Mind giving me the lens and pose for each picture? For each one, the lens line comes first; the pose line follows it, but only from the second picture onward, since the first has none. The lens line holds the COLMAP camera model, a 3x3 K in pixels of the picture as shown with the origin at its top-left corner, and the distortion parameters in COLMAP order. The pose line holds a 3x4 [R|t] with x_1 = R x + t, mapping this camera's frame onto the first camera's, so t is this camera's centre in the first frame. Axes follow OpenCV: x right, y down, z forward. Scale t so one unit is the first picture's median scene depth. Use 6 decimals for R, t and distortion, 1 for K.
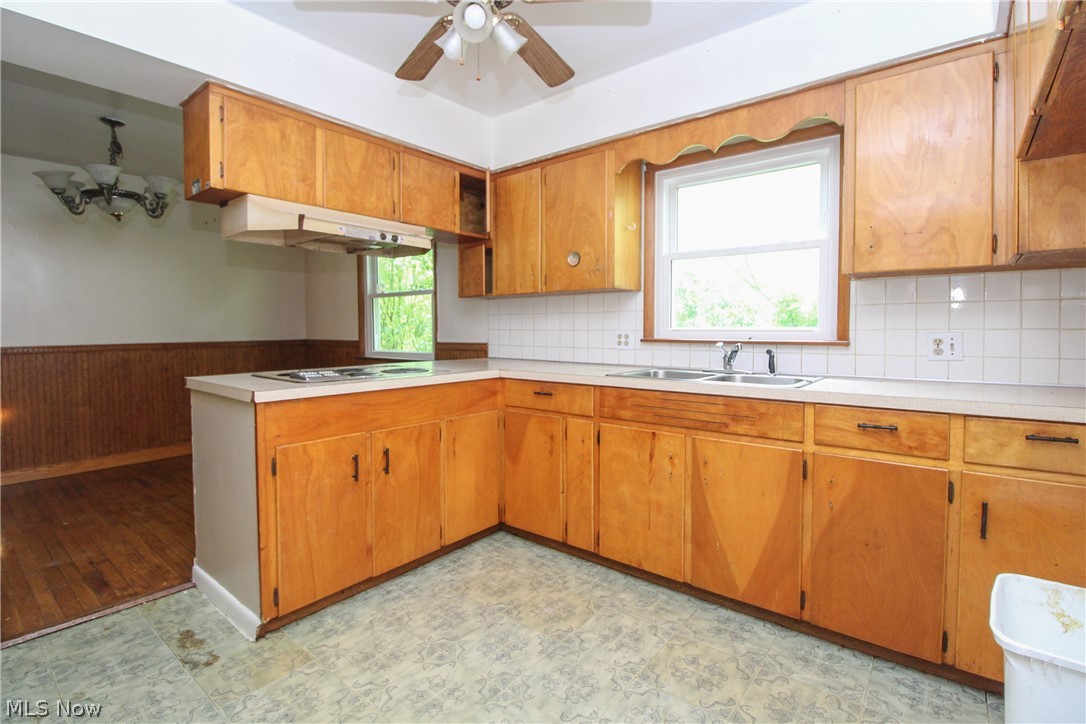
lens RADIAL K [[510.7, 0, 536.4], [0, 510.7, 338.3], [0, 0, 1]] dist [-0.000076, -0.001848]
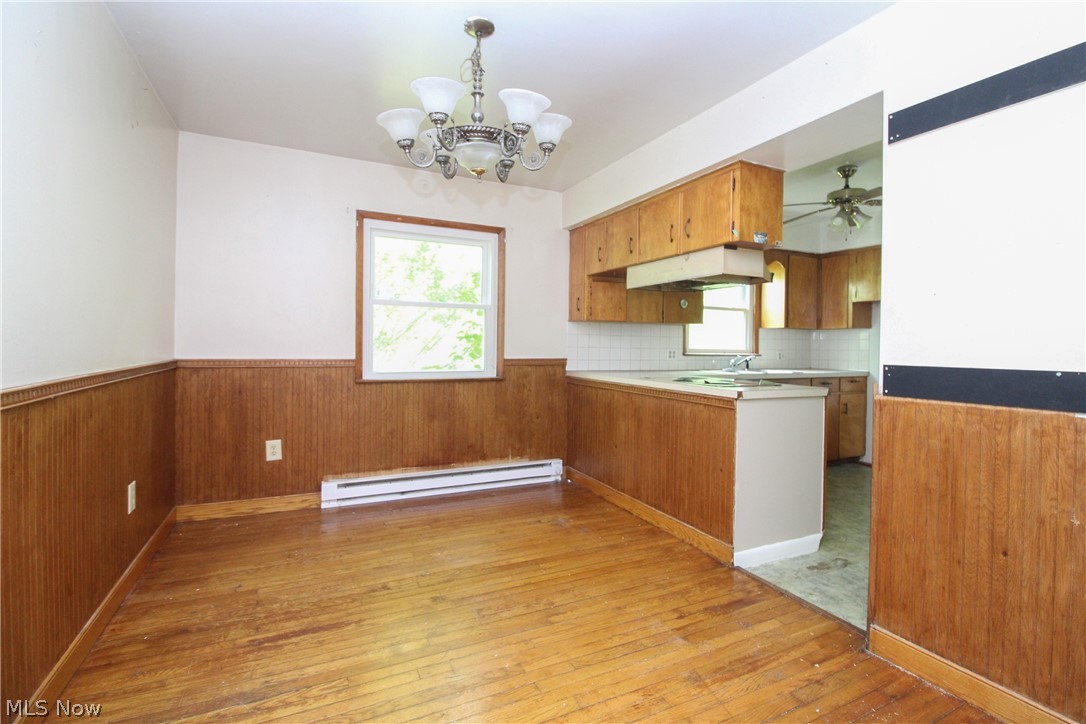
lens RADIAL K [[510.7, 0, 543.4], [0, 510.7, 362.0], [0, 0, 1]] dist [-0.000076, -0.001848]
pose [[0.398922, -0.005089, 0.916971, -1.649046], [0.015530, 0.999879, -0.001207, 0.025513], [-0.916853, 0.014722, 0.398953, 0.834339]]
